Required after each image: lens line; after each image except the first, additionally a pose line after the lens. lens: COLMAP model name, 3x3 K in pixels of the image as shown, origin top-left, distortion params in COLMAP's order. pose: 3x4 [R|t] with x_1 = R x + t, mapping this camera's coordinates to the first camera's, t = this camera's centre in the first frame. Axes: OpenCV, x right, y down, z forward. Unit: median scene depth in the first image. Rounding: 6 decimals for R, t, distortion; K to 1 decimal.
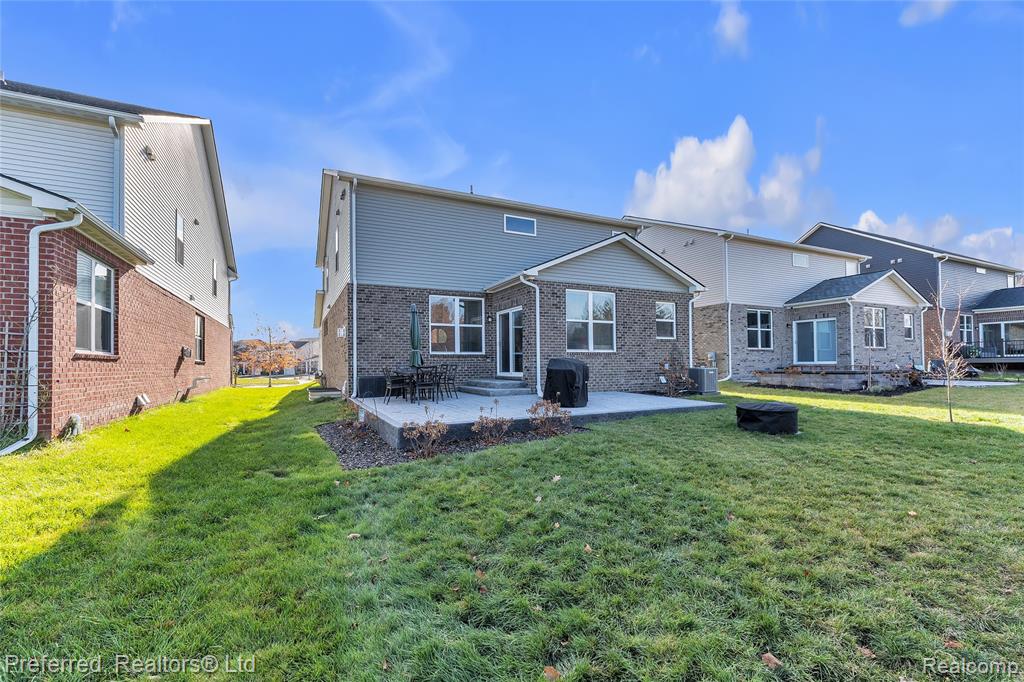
lens RADIAL K [[434.7, 0, 502.9], [0, 434.7, 358.8], [0, 0, 1]] dist [0.001269, -0.000017]
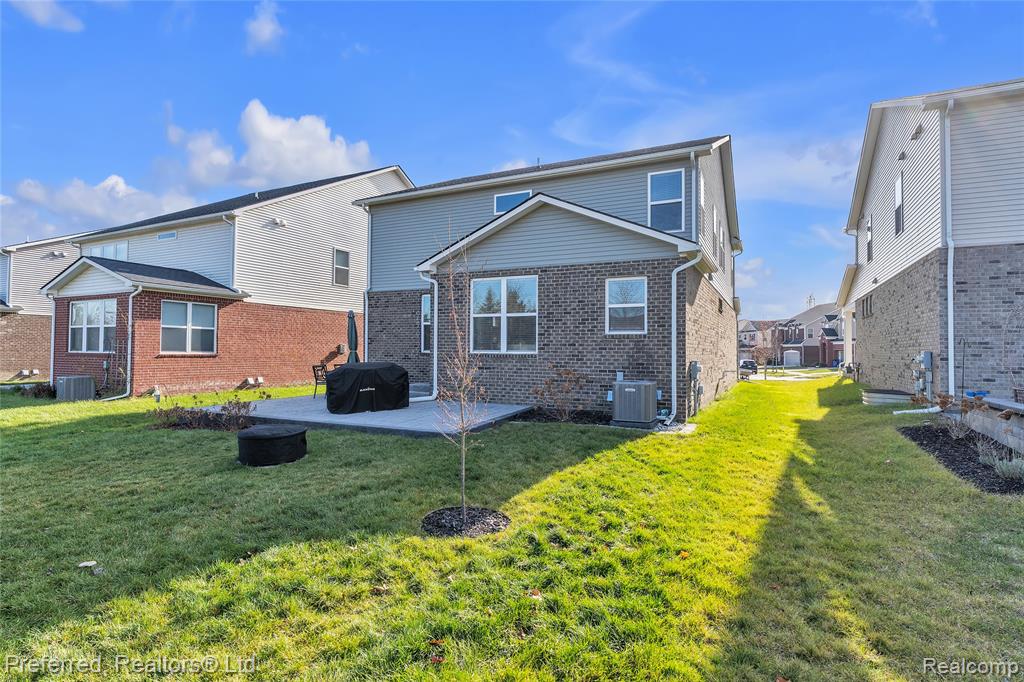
lens RADIAL K [[518.4, 0, 512.0], [0, 518.4, 341.0], [0, 0, 1]] dist [-0.007313, -0.000135]
pose [[0.622655, -0.003178, -0.782490, 0.929975], [-0.002643, 0.999978, -0.006164, -0.032026], [0.782492, 0.005907, 0.622633, 0.408656]]
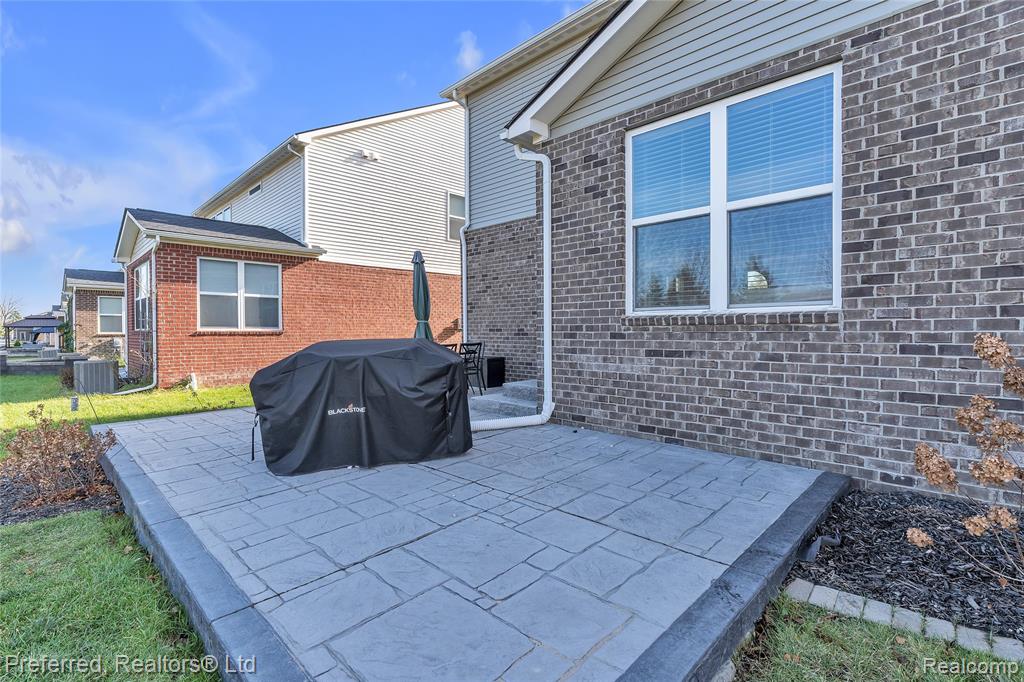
lens RADIAL K [[487.7, 0, 512.0], [0, 487.7, 341.0], [0, 0, 1]] dist [-0.004751, -0.000668]
pose [[0.339177, 0.025174, -0.940386, 0.451114], [0.012401, 0.999435, 0.031228, -0.009222], [0.940641, -0.022253, 0.338674, 0.737428]]
